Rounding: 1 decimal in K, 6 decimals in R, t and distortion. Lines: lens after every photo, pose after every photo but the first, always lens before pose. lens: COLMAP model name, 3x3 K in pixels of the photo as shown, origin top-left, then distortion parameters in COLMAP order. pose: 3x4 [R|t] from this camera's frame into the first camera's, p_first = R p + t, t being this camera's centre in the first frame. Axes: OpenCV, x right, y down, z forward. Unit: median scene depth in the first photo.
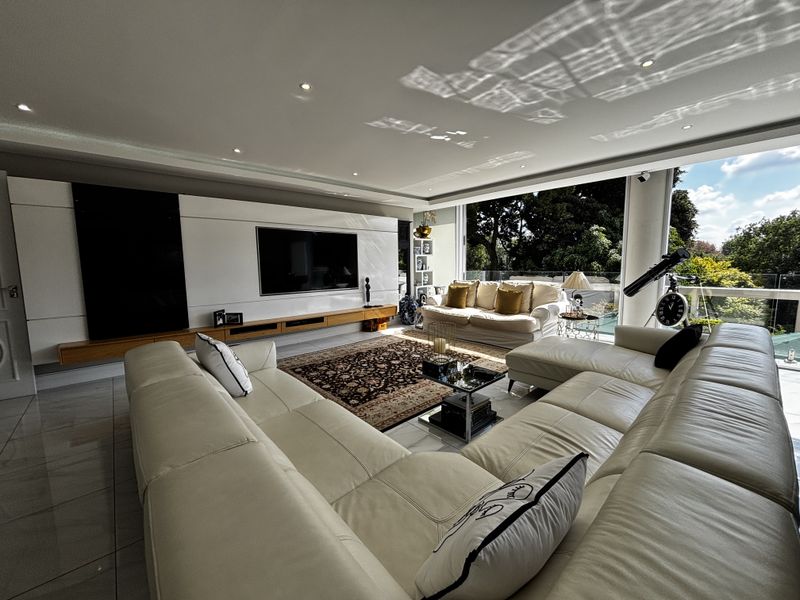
lens RADIAL K [[322.3, 0, 398.7], [0, 322.3, 299.5], [0, 0, 1]] dist [0.001456, -0.001353]
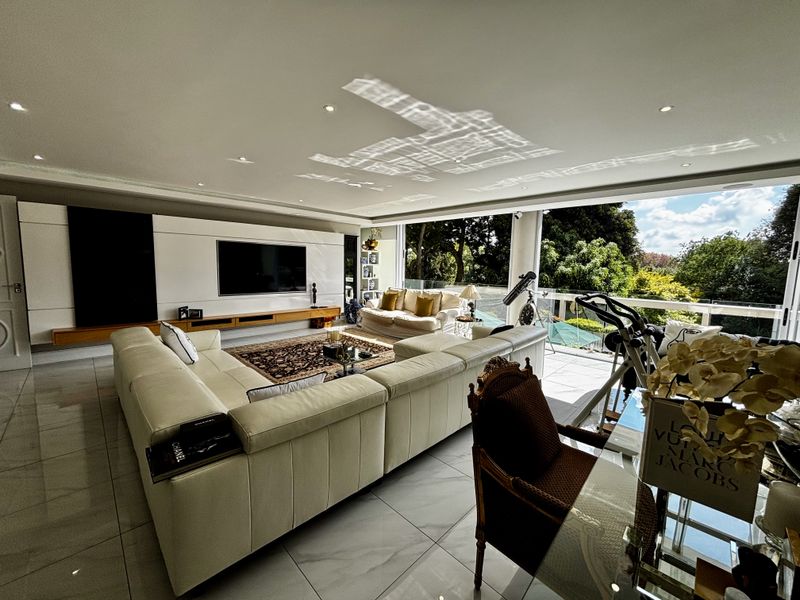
lens RADIAL K [[322.3, 0, 398.1], [0, 322.3, 298.5], [0, 0, 1]] dist [0.001456, -0.001353]
pose [[0.997632, 0.030390, 0.061692, 0.192183], [-0.029789, 0.999500, -0.010638, -0.010484], [-0.061985, 0.008775, 0.998039, -0.290737]]
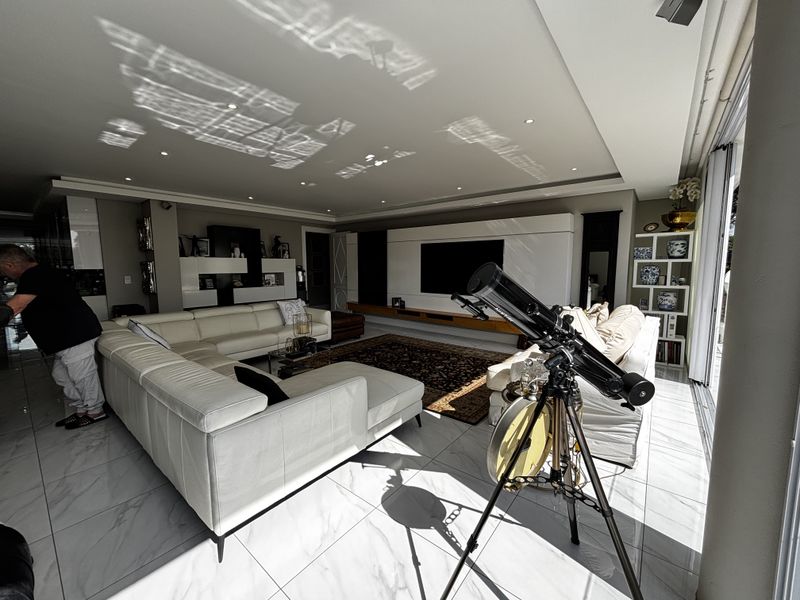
lens RADIAL K [[322.3, 0, 398.5], [0, 322.3, 298.5], [0, 0, 1]] dist [0.001456, -0.001353]
pose [[0.157877, 0.117359, -0.980460, 1.044690], [-0.115438, 0.988298, 0.099709, -0.124051], [0.980688, 0.097441, 0.169577, 0.743692]]
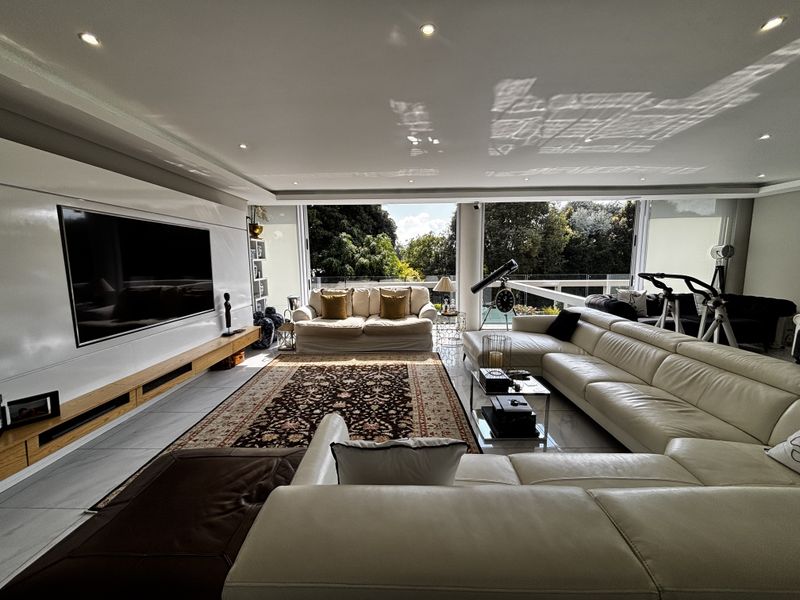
lens RADIAL K [[322.3, 0, 399.7], [0, 322.3, 297.0], [0, 0, 1]] dist [0.001456, -0.001353]
pose [[0.674509, -0.079531, 0.733970, -0.498792], [0.087863, 0.995762, 0.027153, -0.062934], [-0.733019, 0.046174, 0.678639, 0.337833]]
